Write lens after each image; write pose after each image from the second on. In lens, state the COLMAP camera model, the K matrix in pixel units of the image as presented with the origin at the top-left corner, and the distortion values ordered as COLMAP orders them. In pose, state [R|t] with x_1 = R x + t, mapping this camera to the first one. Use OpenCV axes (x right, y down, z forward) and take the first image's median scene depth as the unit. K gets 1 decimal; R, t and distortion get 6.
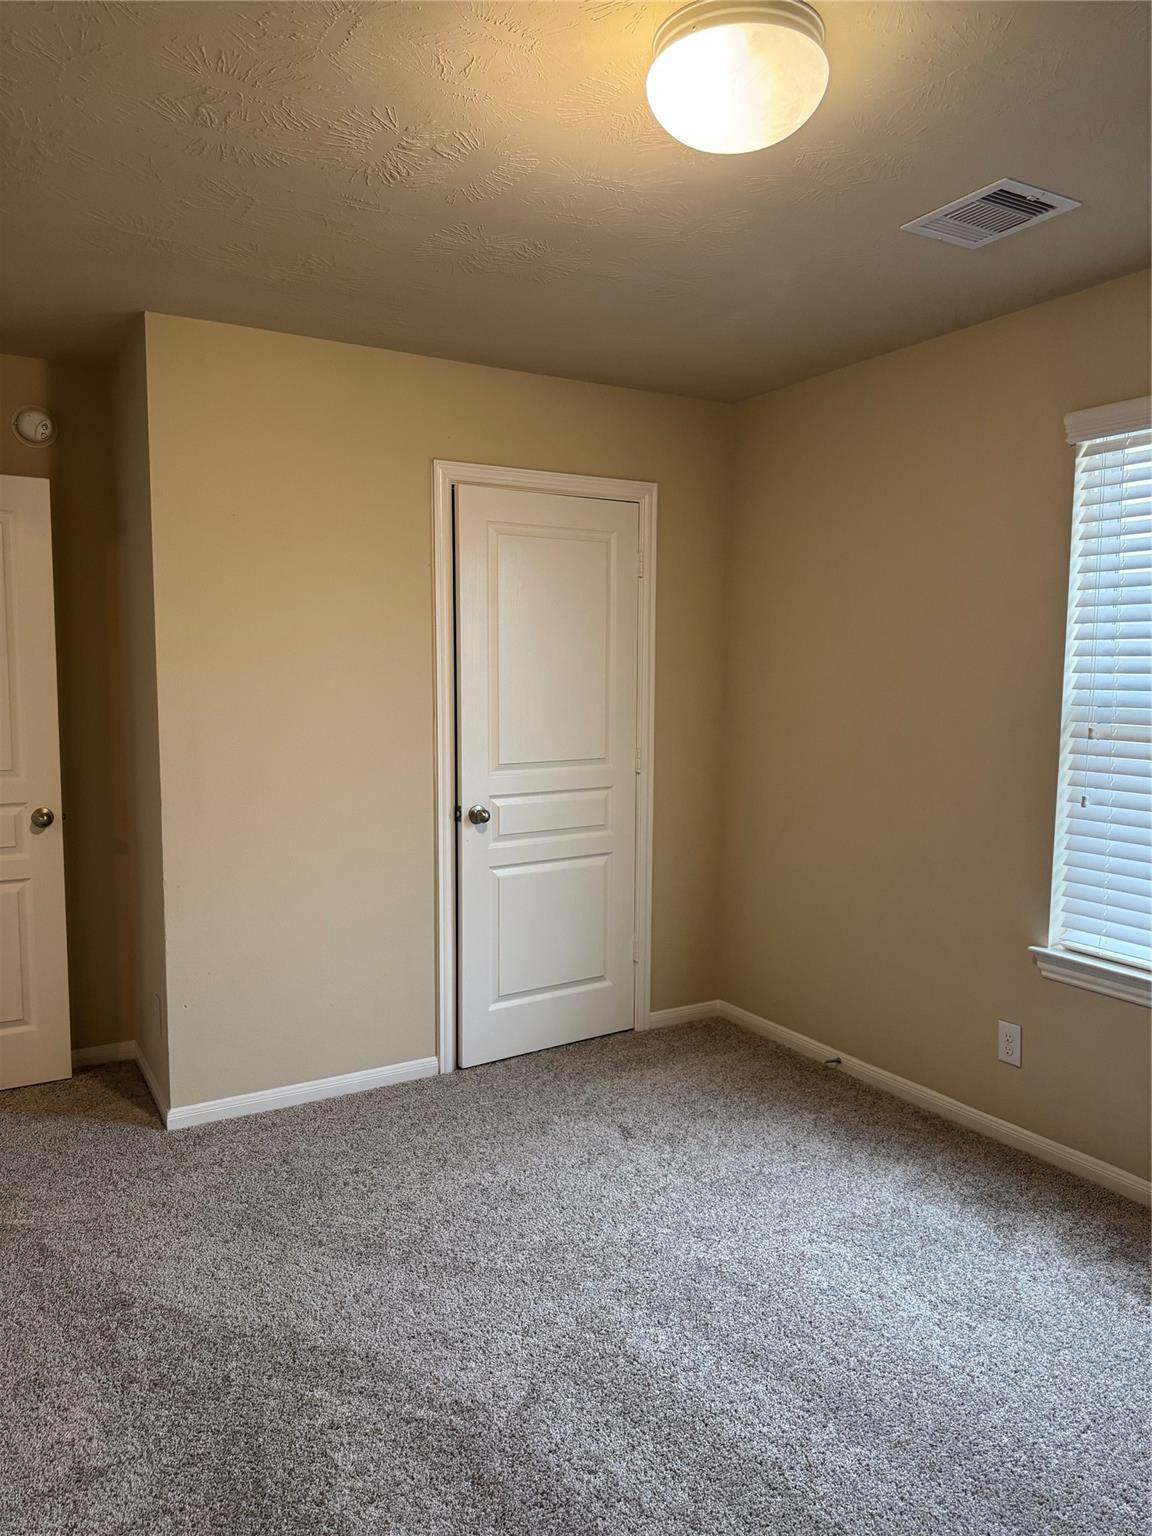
lens RADIAL K [[1078.9, 0, 572.3], [0, 1078.9, 774.3], [0, 0, 1]] dist [0.019046, -0.047670]
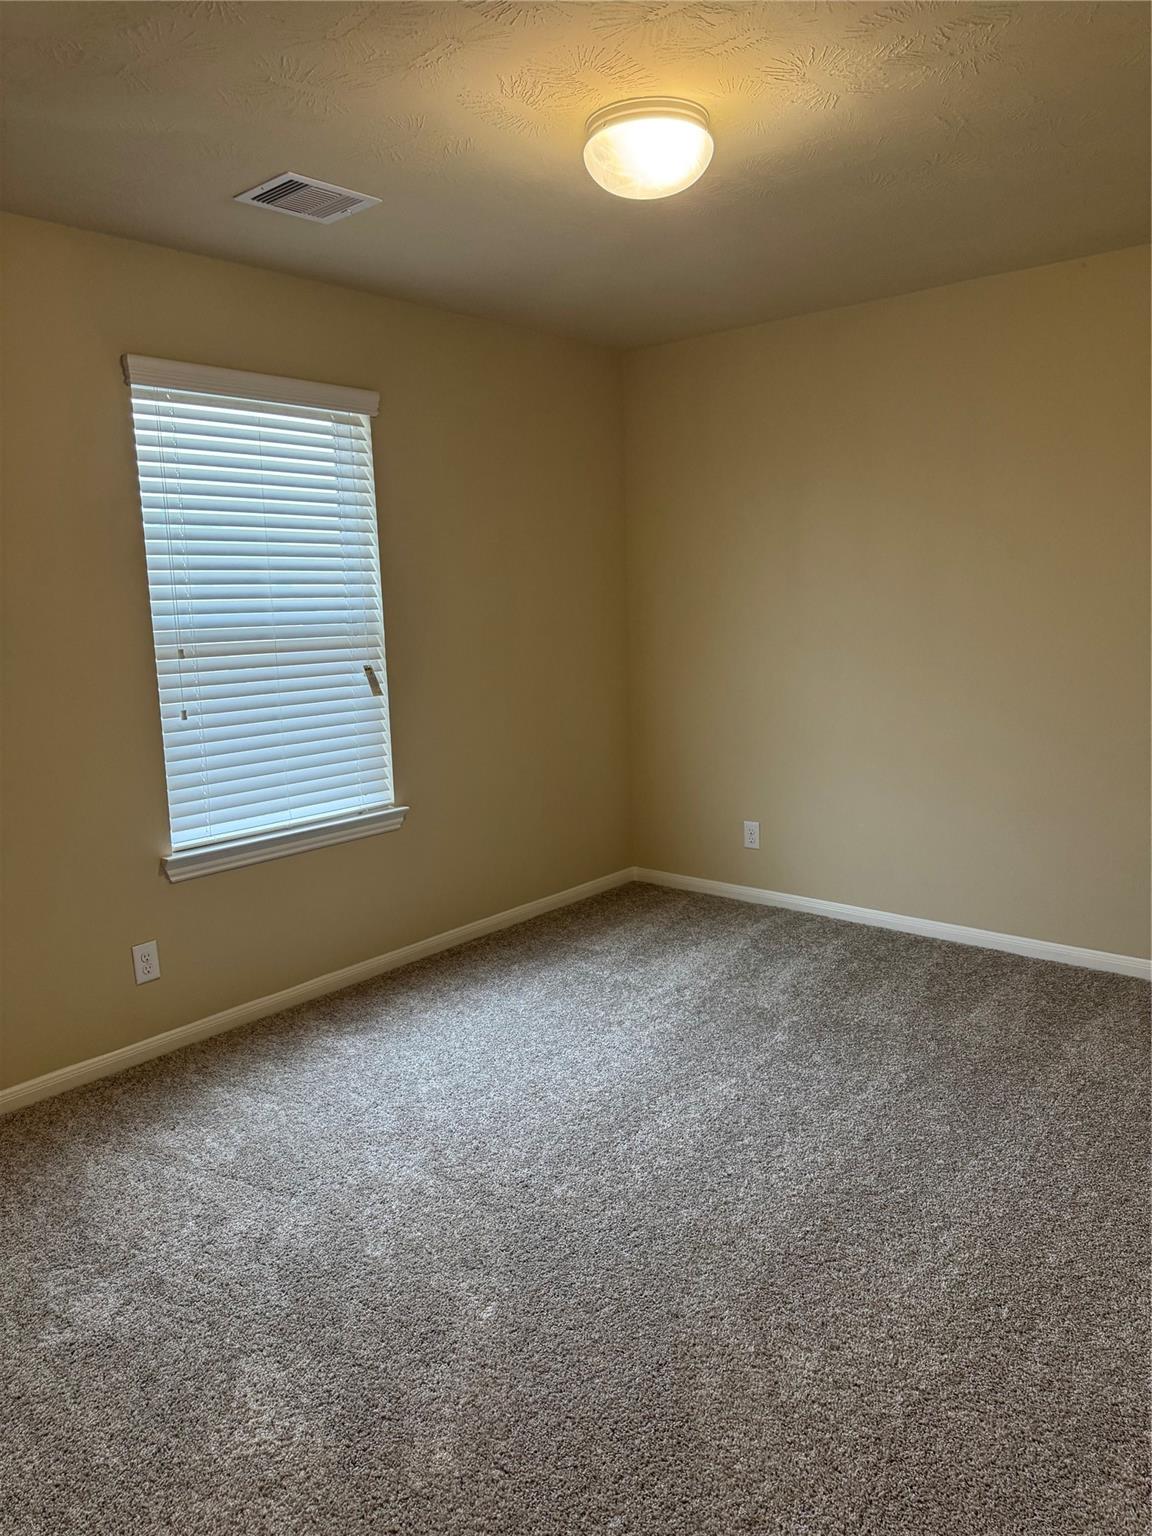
lens RADIAL K [[1078.9, 0, 572.0], [0, 1078.9, 760.4], [0, 0, 1]] dist [0.019046, -0.047670]
pose [[-0.347844, -0.184194, 0.919281, -0.690274], [0.084527, 0.970357, 0.226412, -0.146064], [-0.933734, 0.156460, -0.321964, 0.983520]]
